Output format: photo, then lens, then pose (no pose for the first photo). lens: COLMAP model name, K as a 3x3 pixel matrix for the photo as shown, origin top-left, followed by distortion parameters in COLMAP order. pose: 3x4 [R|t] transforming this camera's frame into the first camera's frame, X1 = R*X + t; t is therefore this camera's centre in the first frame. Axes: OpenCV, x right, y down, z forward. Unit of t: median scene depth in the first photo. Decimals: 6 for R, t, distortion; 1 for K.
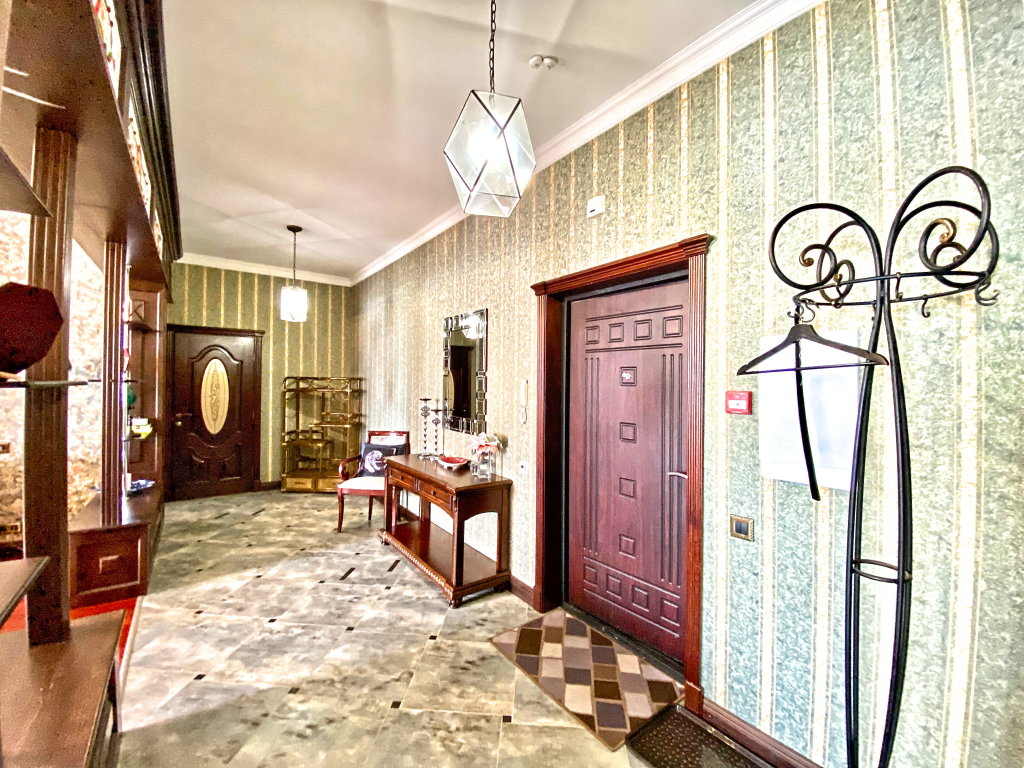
lens RADIAL K [[415.7, 0, 505.9], [0, 415.7, 382.6], [0, 0, 1]] dist [-0.016883, -0.004133]
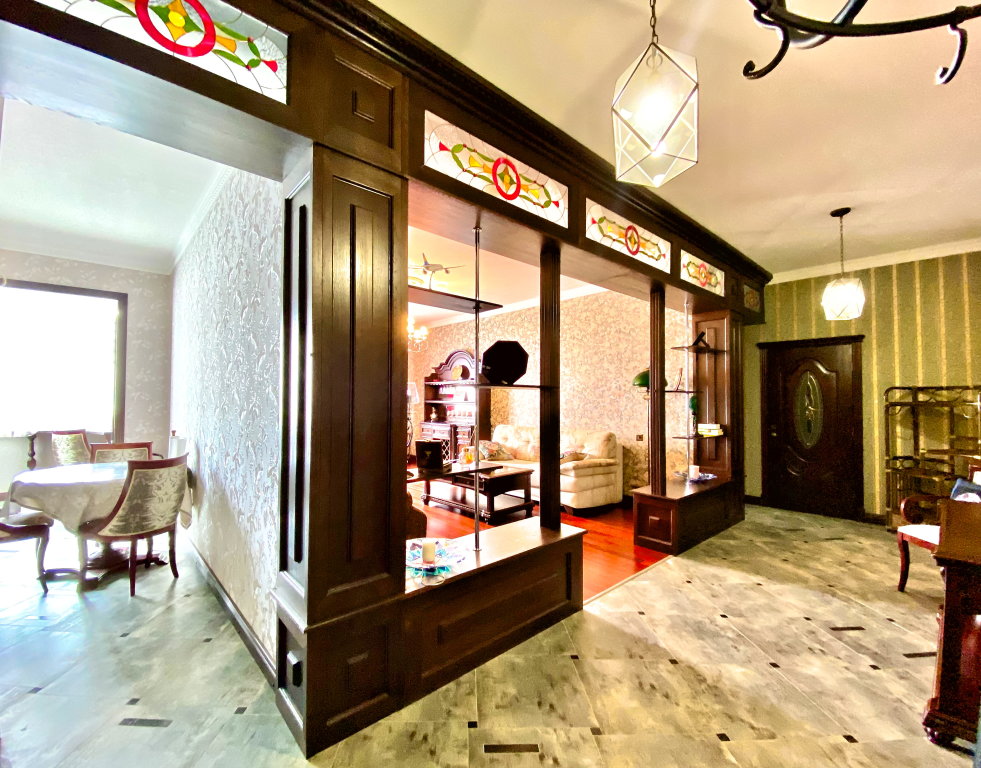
lens RADIAL K [[423.4, 0, 474.3], [0, 423.4, 390.6], [0, 0, 1]] dist [-0.021887, -0.002949]
pose [[0.074146, -0.031637, -0.996745, 0.378998], [-0.002853, 0.999486, -0.031936, 0.037315], [0.997243, 0.005212, 0.074018, 0.240883]]
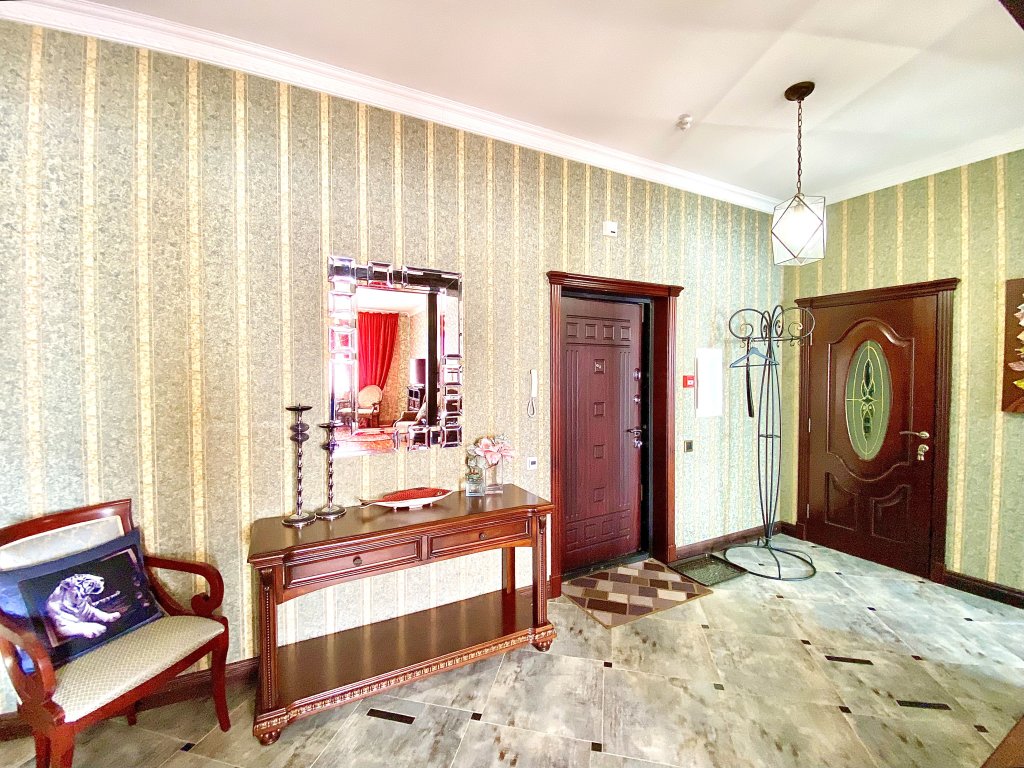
lens RADIAL K [[415.7, 0, 525.5], [0, 415.7, 386.9], [0, 0, 1]] dist [-0.016883, -0.004133]
pose [[0.171835, -0.051029, 0.983803, -0.822372], [0.004987, 0.998690, 0.050930, -0.015980], [-0.985113, -0.003845, 0.171864, 0.809197]]
